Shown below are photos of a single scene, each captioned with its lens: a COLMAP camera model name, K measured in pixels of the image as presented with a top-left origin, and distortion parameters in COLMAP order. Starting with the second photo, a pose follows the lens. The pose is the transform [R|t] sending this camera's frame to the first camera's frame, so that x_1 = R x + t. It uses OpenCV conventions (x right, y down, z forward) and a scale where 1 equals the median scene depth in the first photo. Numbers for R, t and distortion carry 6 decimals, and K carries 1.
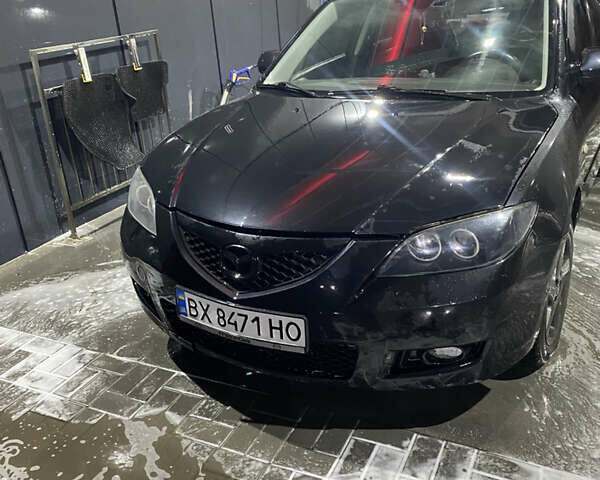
lens RADIAL K [[599.1, 0, 300.0], [0, 599.1, 240.0], [0, 0, 1]] dist [0.117911, -0.223644]
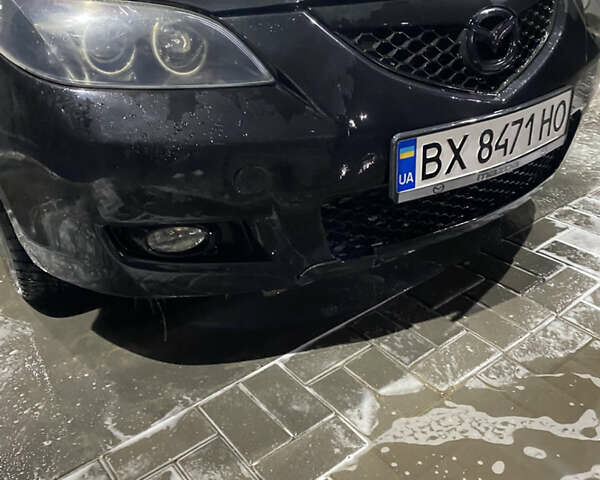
lens RADIAL K [[599.1, 0, 300.0], [0, 599.1, 240.0], [0, 0, 1]] dist [0.117911, -0.223644]
pose [[0.437233, -0.387768, 0.811457, -0.719348], [0.369410, 0.900080, 0.231070, 0.004728], [-0.819978, 0.198729, 0.536790, 0.821213]]
